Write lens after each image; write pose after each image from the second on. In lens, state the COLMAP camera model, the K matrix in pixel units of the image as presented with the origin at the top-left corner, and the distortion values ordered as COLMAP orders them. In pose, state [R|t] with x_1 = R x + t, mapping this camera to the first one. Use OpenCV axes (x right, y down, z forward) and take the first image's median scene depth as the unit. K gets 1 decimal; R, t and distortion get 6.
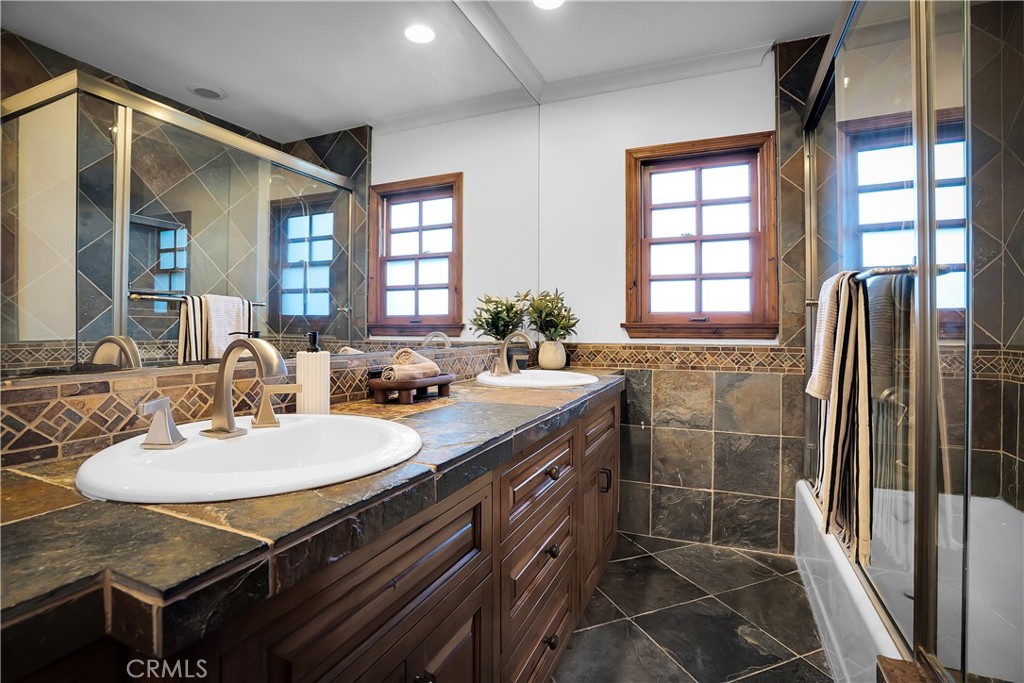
lens RADIAL K [[493.3, 0, 512.1], [0, 493.3, 334.3], [0, 0, 1]] dist [-0.065870, 0.027639]
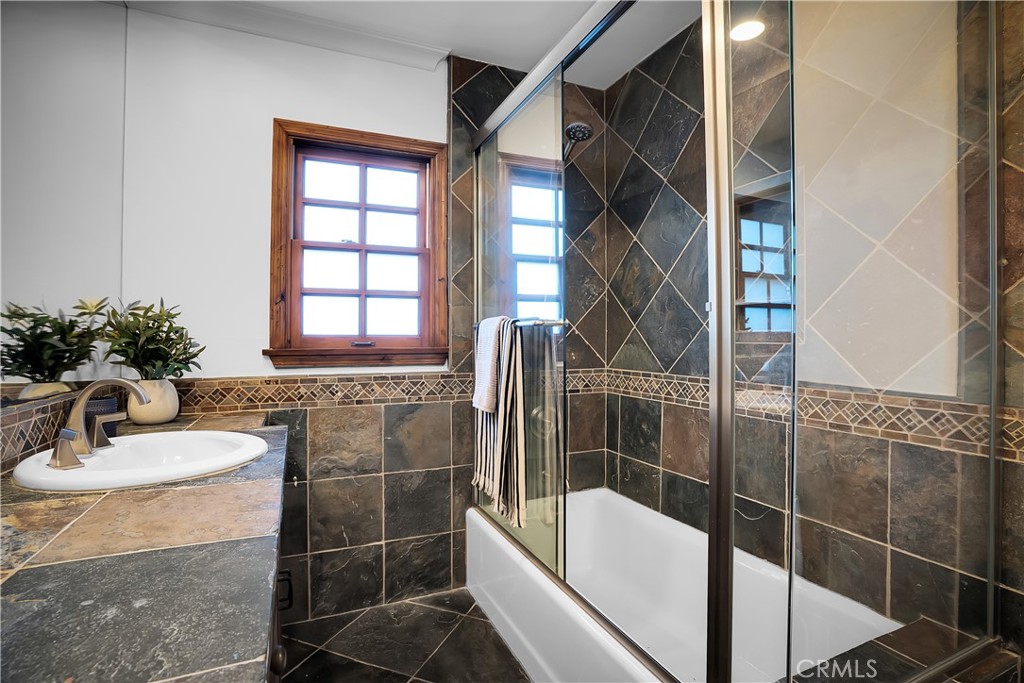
lens RADIAL K [[493.3, 0, 512.1], [0, 493.3, 334.3], [0, 0, 1]] dist [-0.065870, 0.027639]
pose [[0.678043, -0.001077, 0.735022, -0.067029], [0.009772, 0.999924, -0.007549, -0.038804], [-0.734958, 0.012301, 0.678001, 0.242613]]
